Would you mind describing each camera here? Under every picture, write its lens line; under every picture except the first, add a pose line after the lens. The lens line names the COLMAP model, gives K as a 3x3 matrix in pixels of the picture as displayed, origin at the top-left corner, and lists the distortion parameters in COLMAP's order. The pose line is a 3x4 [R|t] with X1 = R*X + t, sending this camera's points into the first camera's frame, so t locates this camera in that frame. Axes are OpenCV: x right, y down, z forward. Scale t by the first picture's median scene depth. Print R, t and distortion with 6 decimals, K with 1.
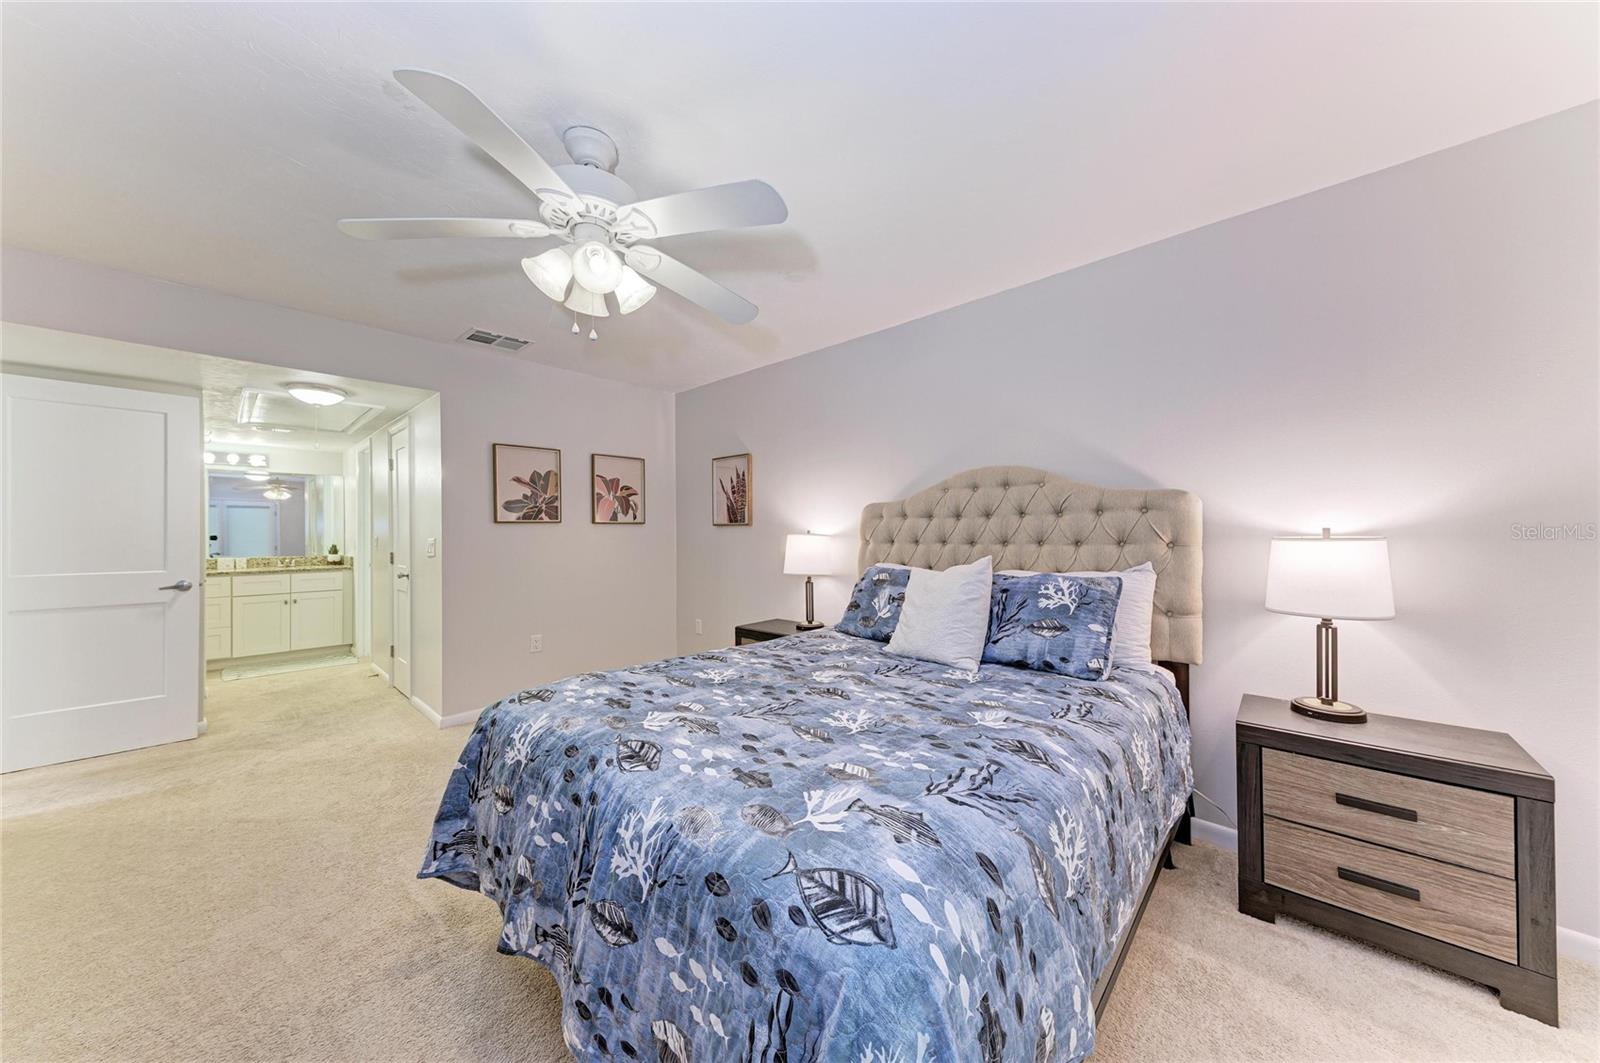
lens RADIAL K [[542.1, 0, 796.1], [0, 542.1, 534.6], [0, 0, 1]] dist [0.015116, -0.000072]
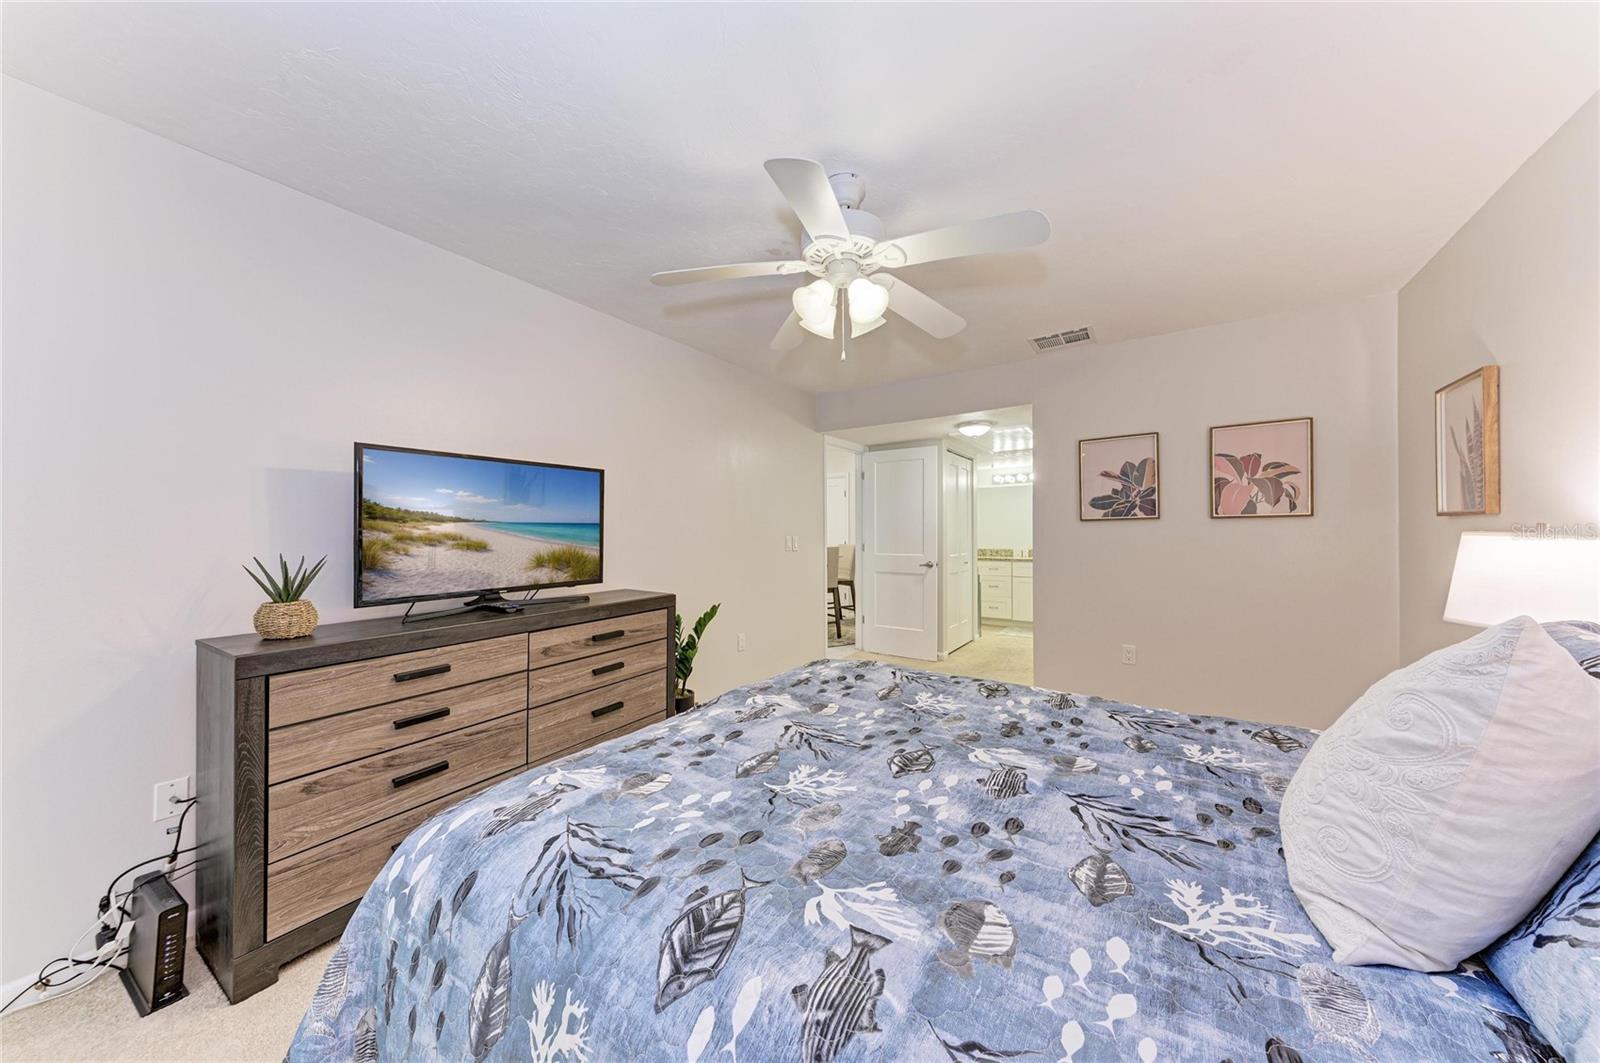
lens RADIAL K [[540.0, 0, 805.7], [0, 540.0, 529.4], [0, 0, 1]] dist [0.018070, -0.000119]
pose [[0.154979, -0.004416, -0.987908, 0.690690], [0.002491, 0.999989, -0.004079, -0.006581], [0.987915, -0.001829, 0.154989, 0.714493]]
